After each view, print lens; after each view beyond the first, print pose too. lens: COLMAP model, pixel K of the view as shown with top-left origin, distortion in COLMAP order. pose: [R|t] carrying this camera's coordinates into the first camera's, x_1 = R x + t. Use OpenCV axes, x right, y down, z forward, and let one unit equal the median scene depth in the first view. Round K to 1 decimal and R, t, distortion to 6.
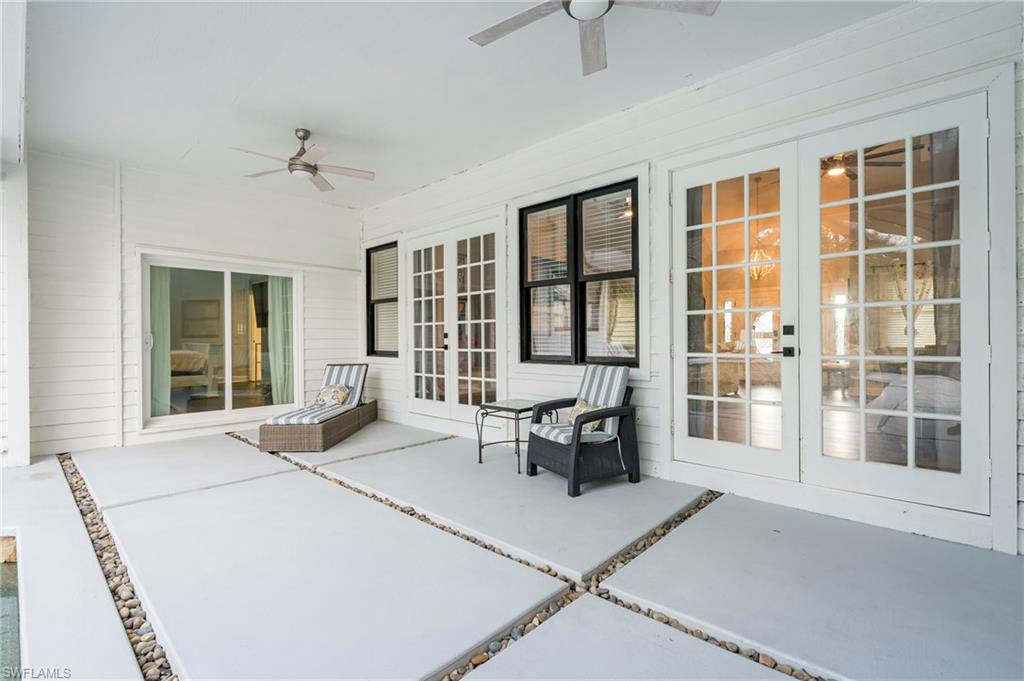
lens RADIAL K [[473.9, 0, 508.3], [0, 473.9, 339.8], [0, 0, 1]] dist [0.000387, 0.000379]
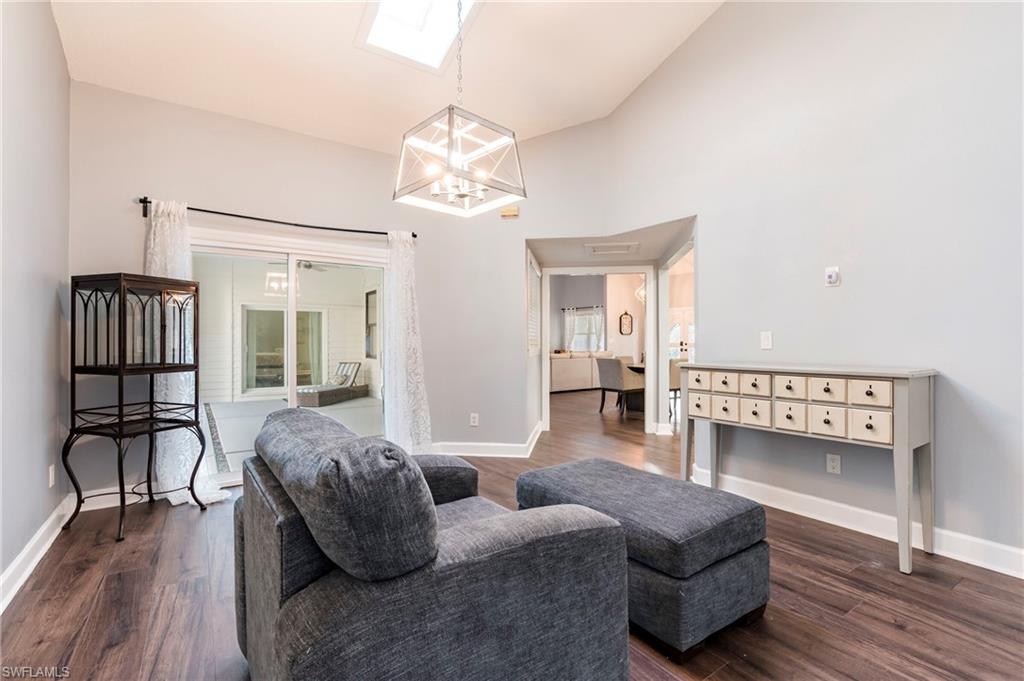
lens RADIAL K [[473.9, 0, 507.2], [0, 473.9, 337.9], [0, 0, 1]] dist [0.000387, 0.000379]
pose [[0.976271, 0.005025, -0.216493, 0.612750], [-0.006578, 0.999958, -0.006454, -0.031921], [0.216452, 0.007725, 0.976263, -0.572267]]
